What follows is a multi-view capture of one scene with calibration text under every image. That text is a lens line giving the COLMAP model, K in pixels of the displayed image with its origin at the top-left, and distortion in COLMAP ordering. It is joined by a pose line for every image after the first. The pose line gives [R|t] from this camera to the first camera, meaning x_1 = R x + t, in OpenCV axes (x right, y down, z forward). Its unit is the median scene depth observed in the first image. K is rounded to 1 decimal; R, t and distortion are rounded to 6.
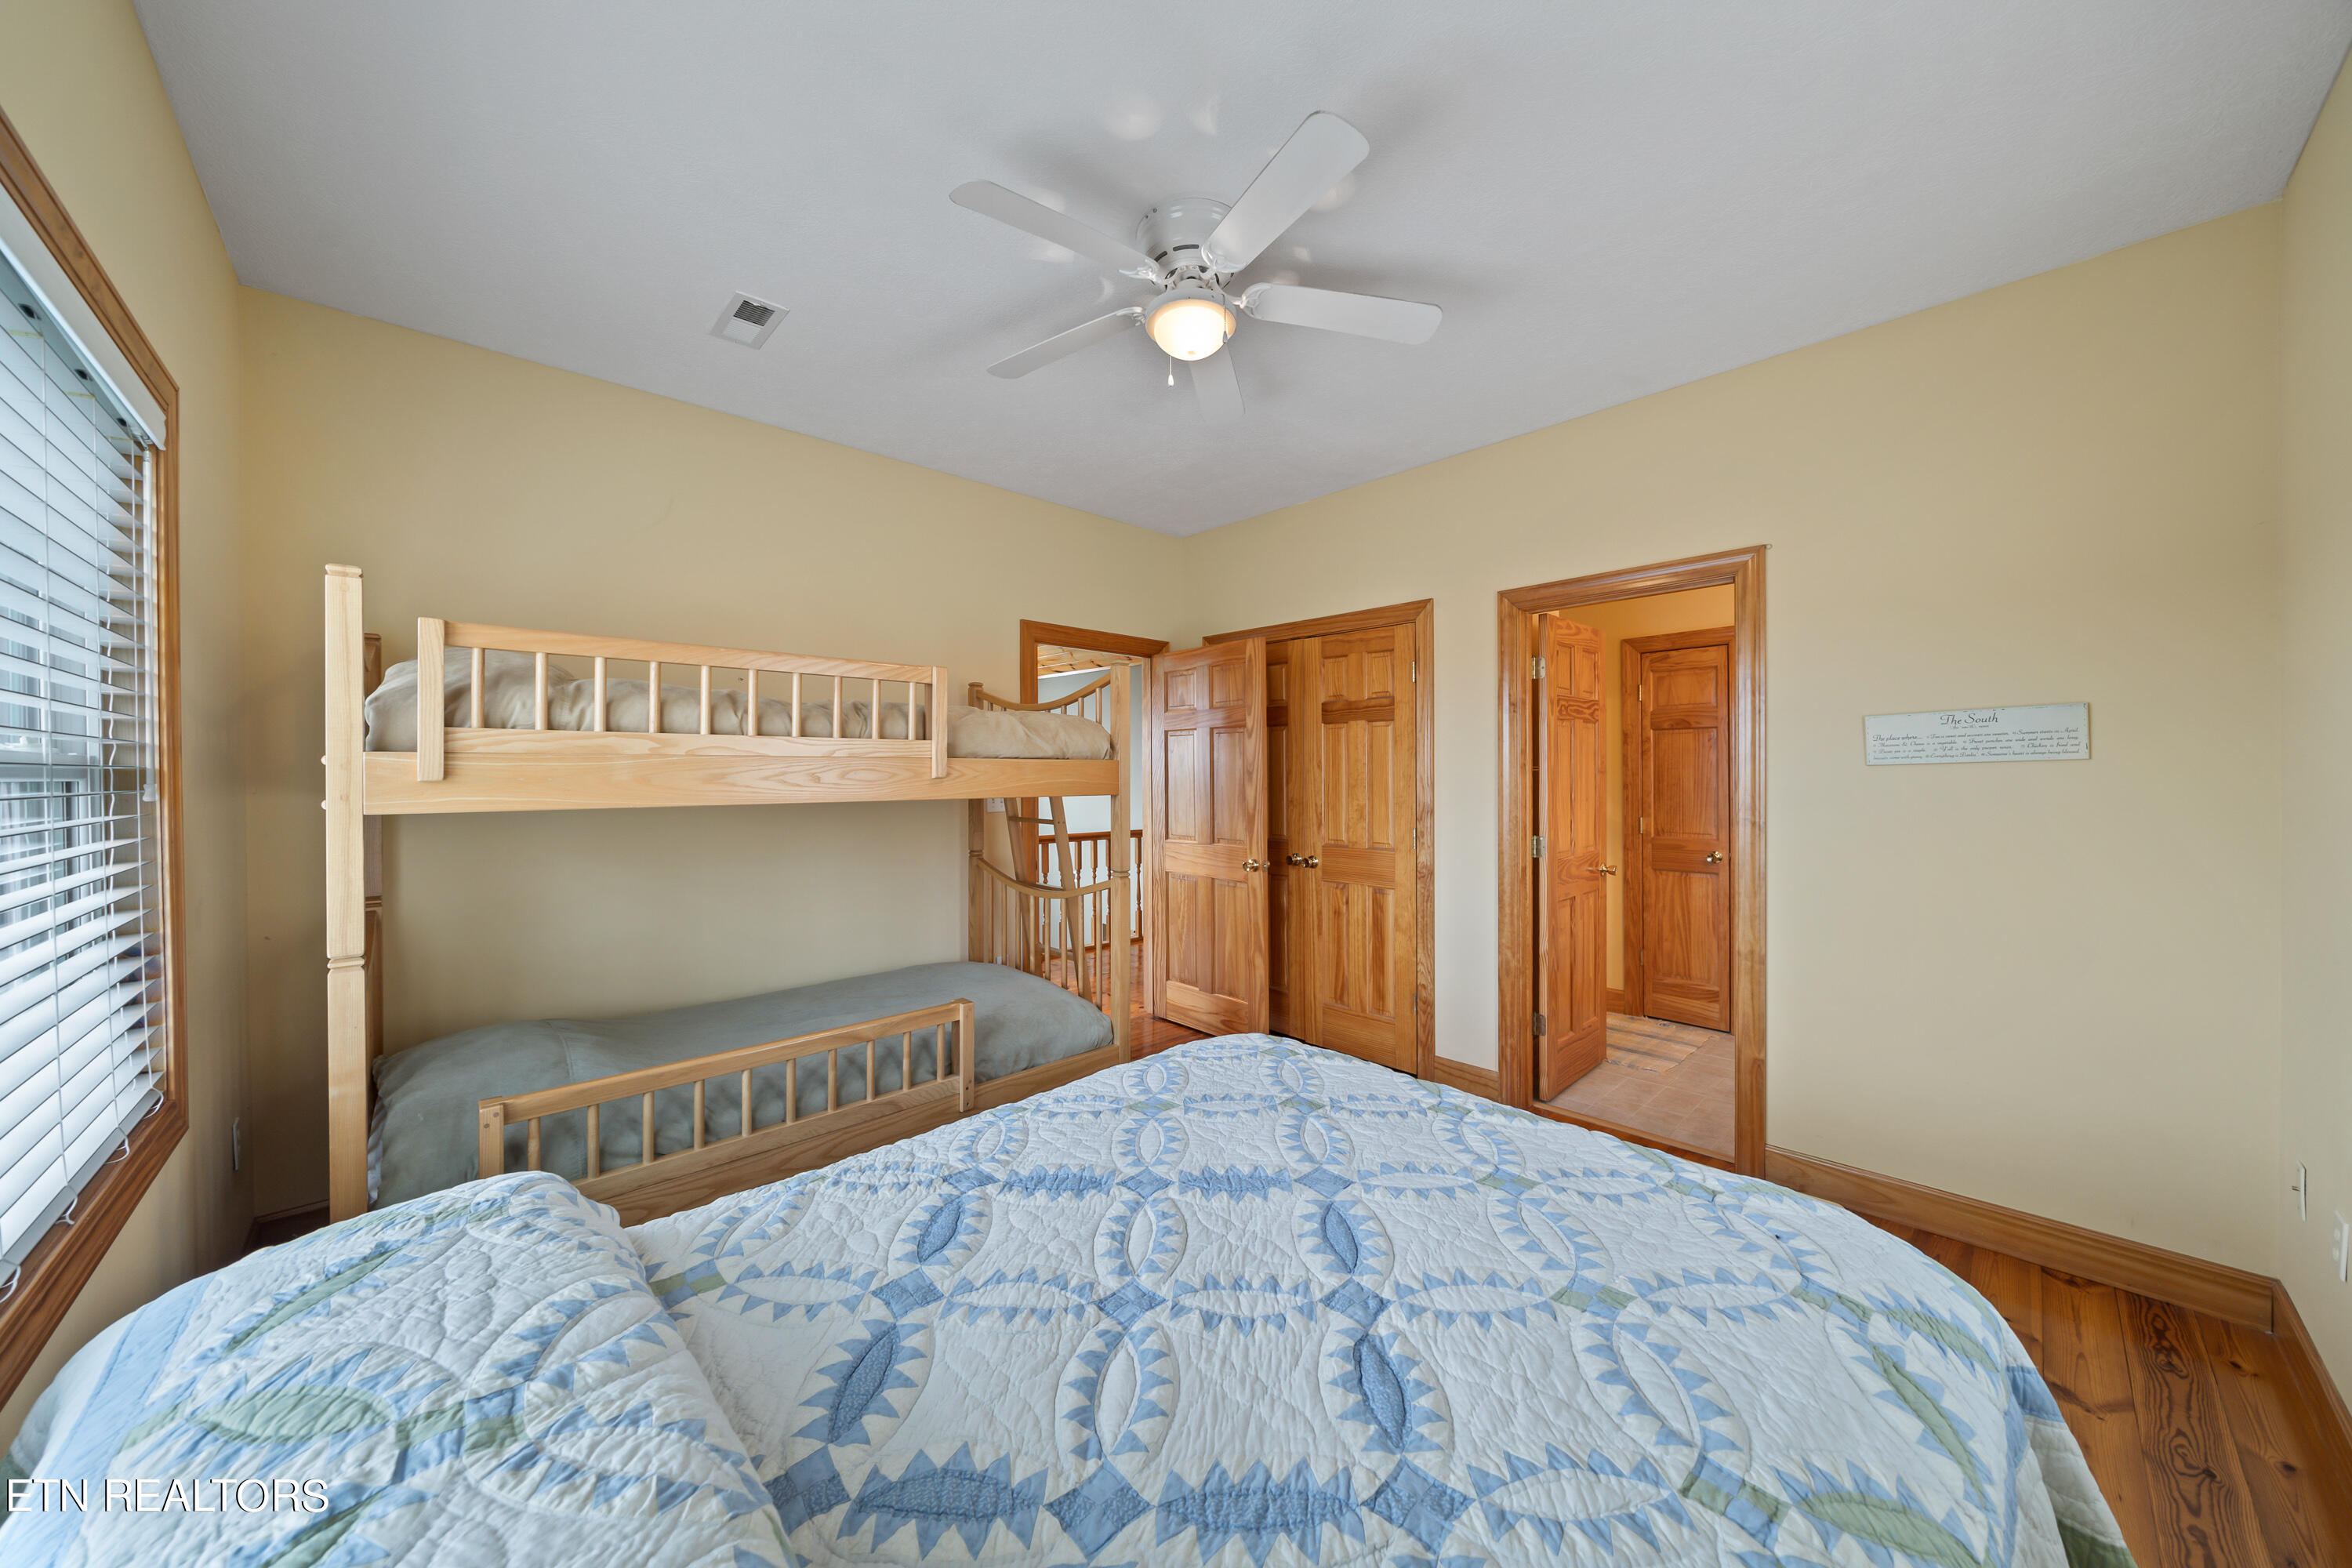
lens RADIAL K [[796.8, 0, 1177.9], [0, 796.8, 770.8], [0, 0, 1]] dist [-0.001224, -0.000029]
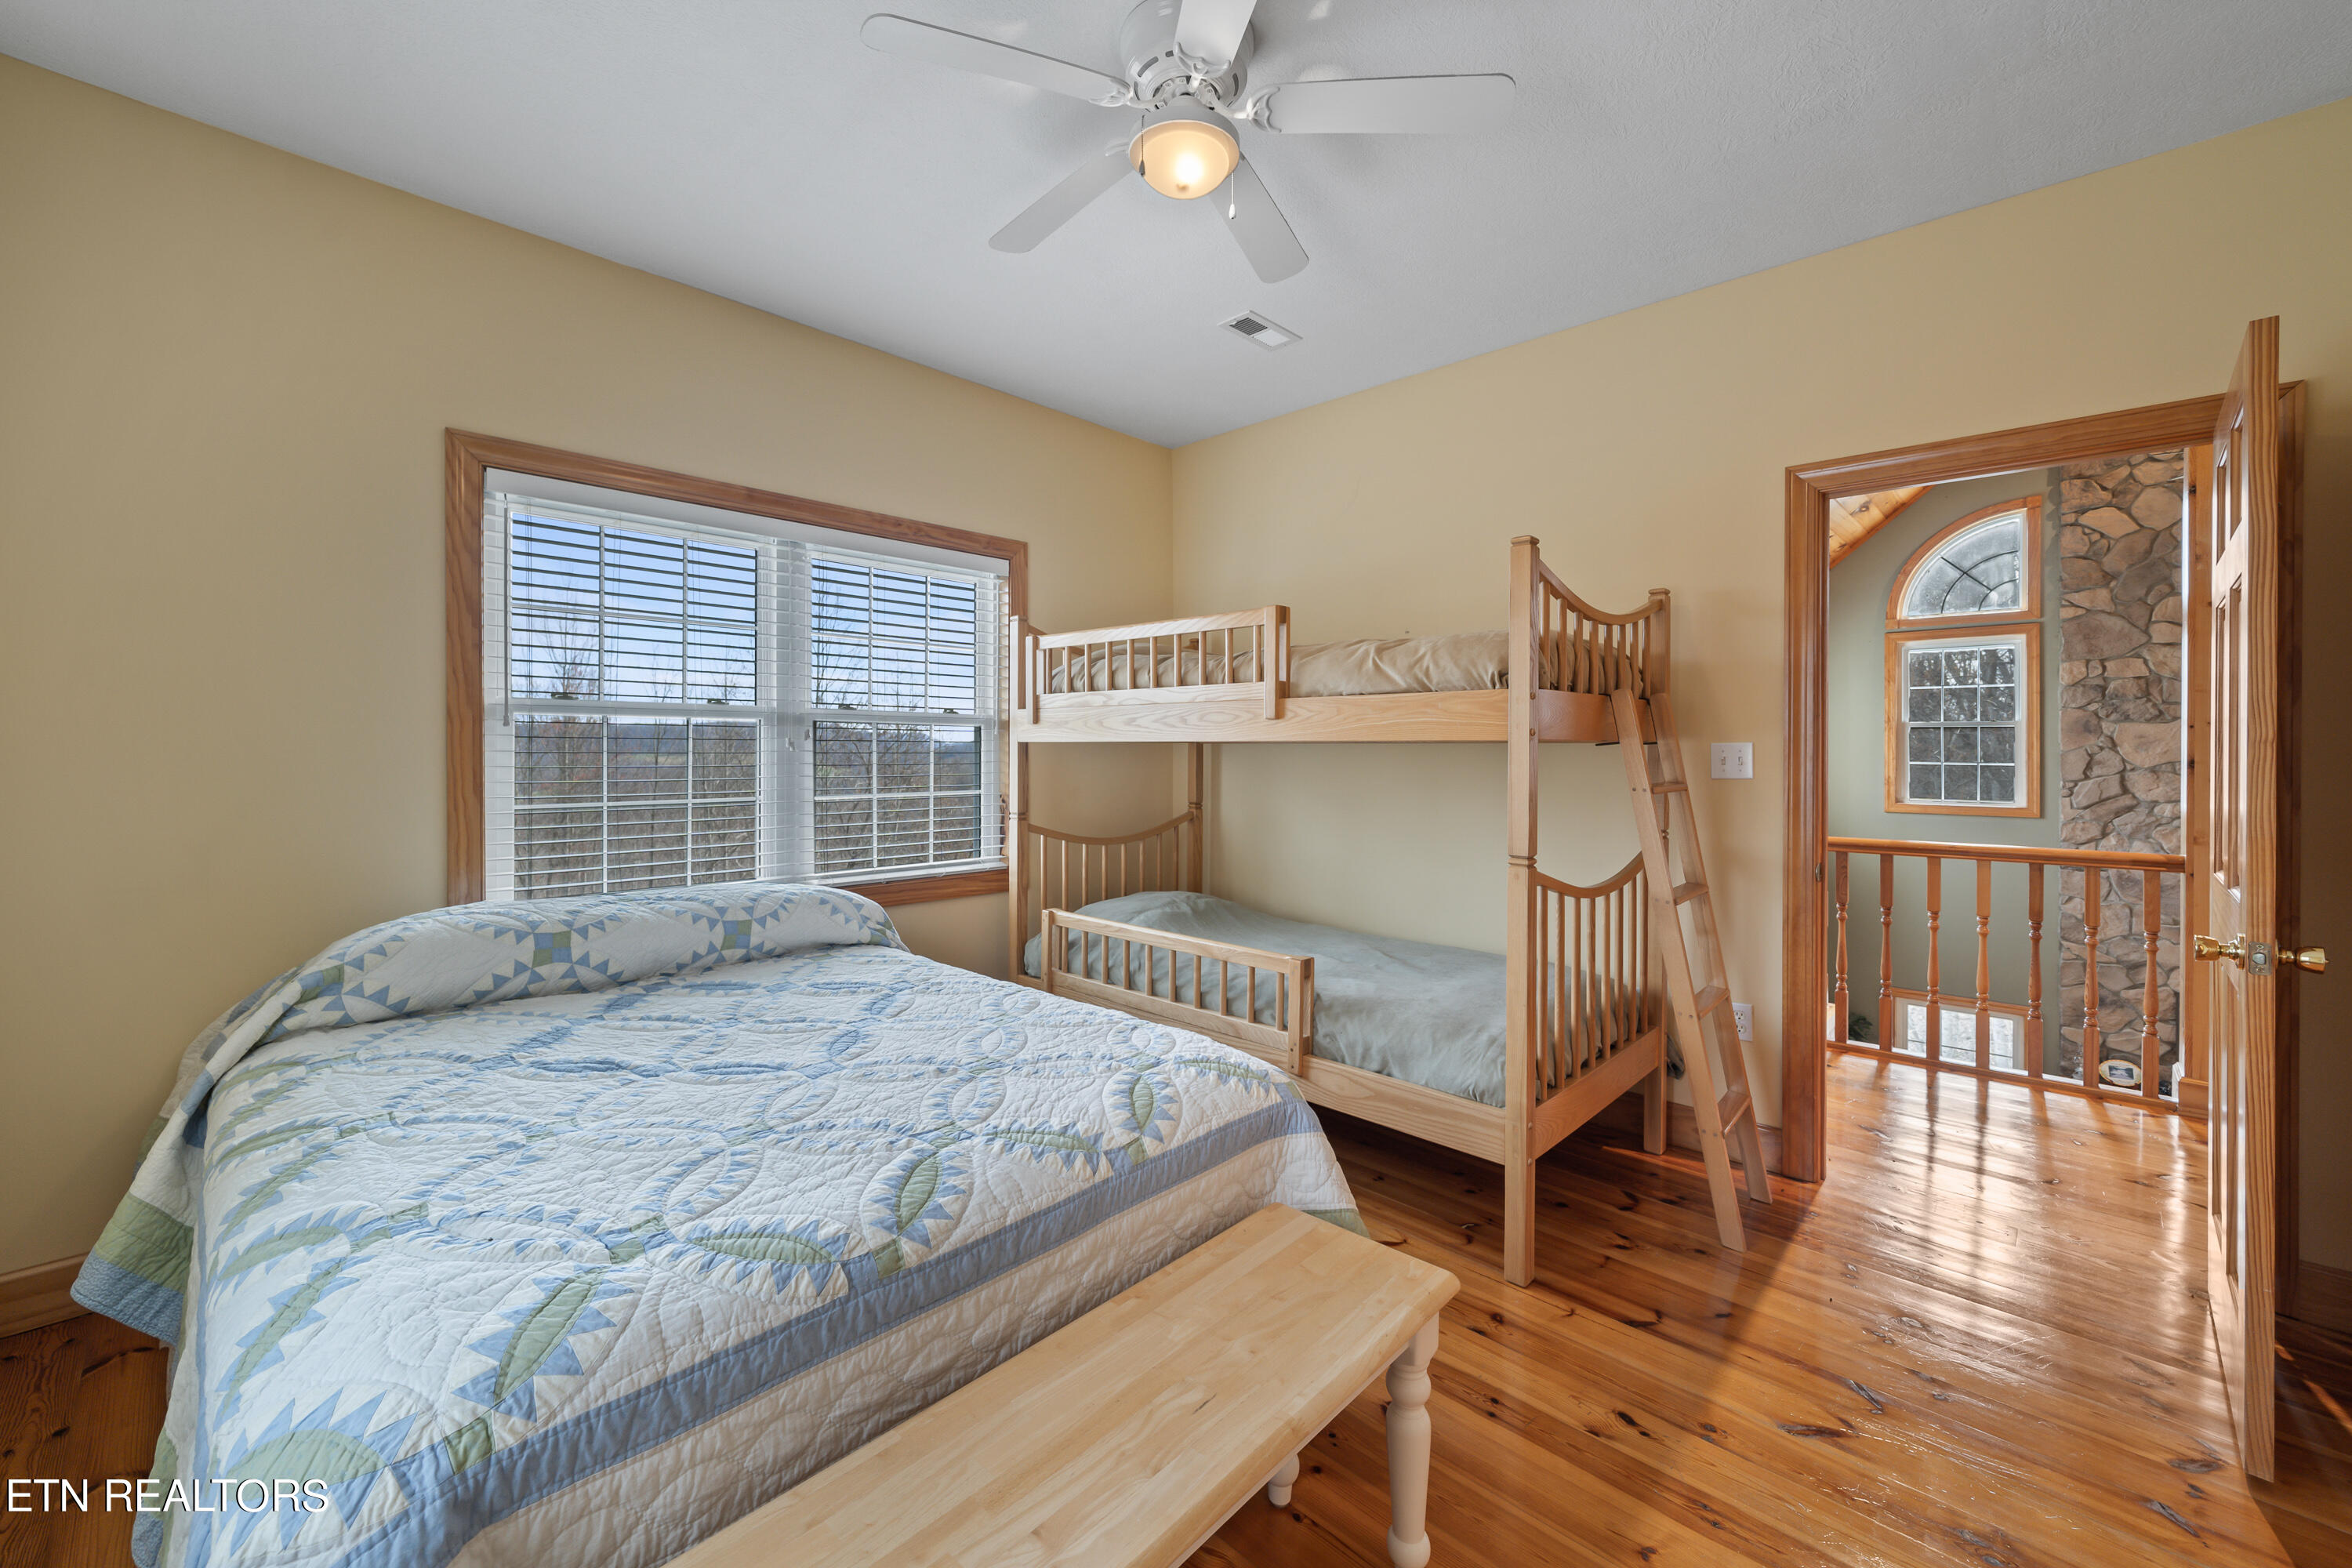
lens RADIAL K [[949.0, 0, 1153.2], [0, 949.0, 763.4], [0, 0, 1]] dist [-0.000019, 0.000191]
pose [[0.055779, 0.016980, -0.998299, 0.923041], [-0.007603, 0.999834, 0.016581, 0.049049], [0.998414, 0.006665, 0.055899, 0.854408]]
